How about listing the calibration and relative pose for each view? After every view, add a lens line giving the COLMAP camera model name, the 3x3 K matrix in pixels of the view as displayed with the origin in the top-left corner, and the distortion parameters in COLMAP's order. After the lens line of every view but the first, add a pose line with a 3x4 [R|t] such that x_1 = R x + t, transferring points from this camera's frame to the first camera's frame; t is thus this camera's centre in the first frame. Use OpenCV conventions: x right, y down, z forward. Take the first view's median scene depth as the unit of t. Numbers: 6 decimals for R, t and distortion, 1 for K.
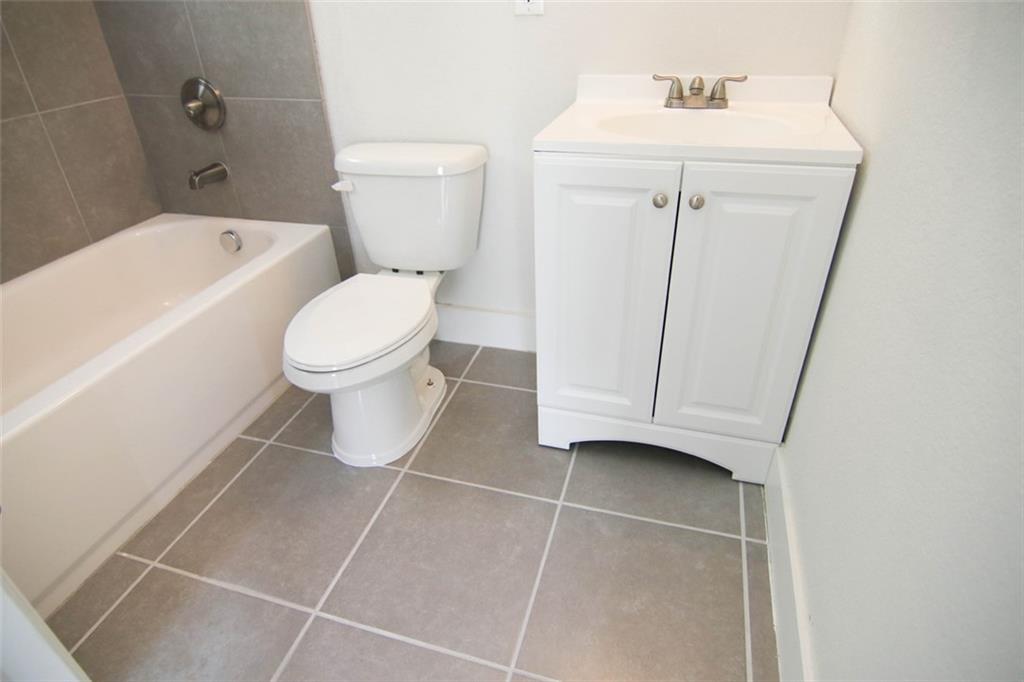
lens RADIAL K [[568.4, 0, 512.0], [0, 568.4, 341.0], [0, 0, 1]] dist [-0.016439, -0.000458]
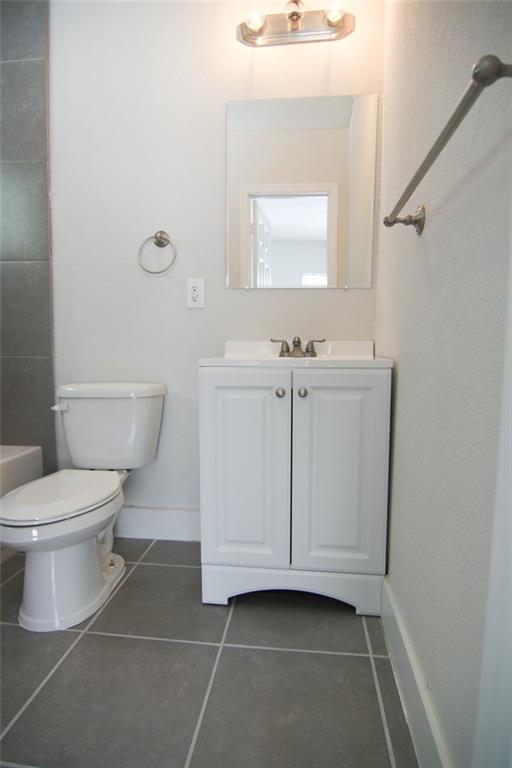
lens RADIAL K [[418.0, 0, 261.1], [0, 418.0, 383.5], [0, 0, 1]] dist [-0.030267, -0.000868]
pose [[0.982111, 0.017960, 0.187447, -0.004613], [0.067368, 0.896044, -0.438825, 0.173149], [-0.175842, 0.443603, 0.878804, -0.008306]]
